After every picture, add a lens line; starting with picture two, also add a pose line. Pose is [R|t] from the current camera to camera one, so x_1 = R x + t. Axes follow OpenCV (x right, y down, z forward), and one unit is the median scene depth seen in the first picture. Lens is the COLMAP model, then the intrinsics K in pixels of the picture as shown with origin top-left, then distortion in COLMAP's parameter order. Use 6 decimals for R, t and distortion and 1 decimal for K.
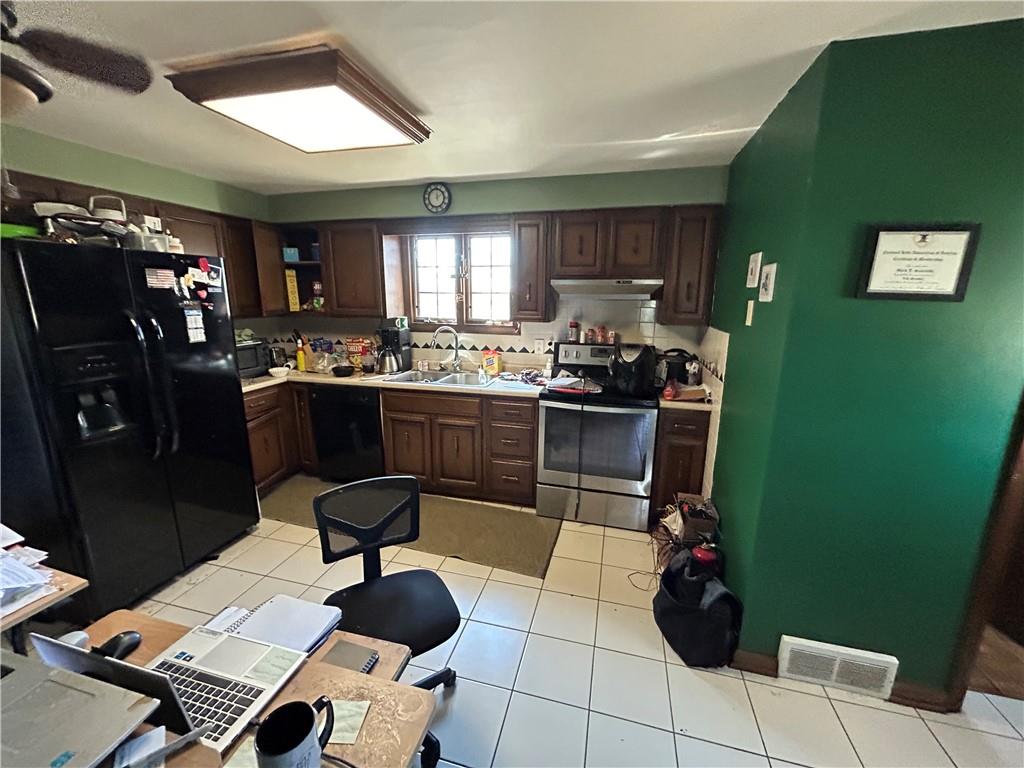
lens RADIAL K [[409.7, 0, 516.5], [0, 409.7, 384.2], [0, 0, 1]] dist [0.001785, 0.001047]
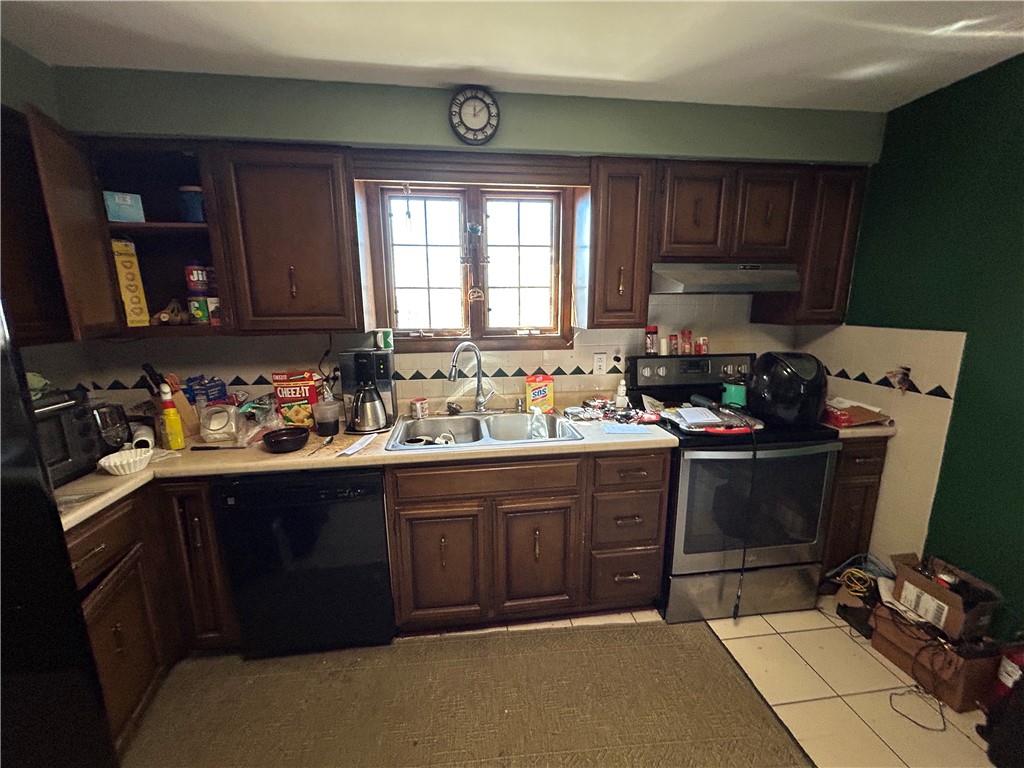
lens RADIAL K [[409.7, 0, 507.0], [0, 409.7, 383.2], [0, 0, 1]] dist [0.001785, 0.001047]
pose [[0.926804, -0.089151, 0.364810, -0.336163], [0.094728, 0.995500, 0.002620, -0.074721], [-0.363402, 0.032129, 0.931078, 0.408735]]
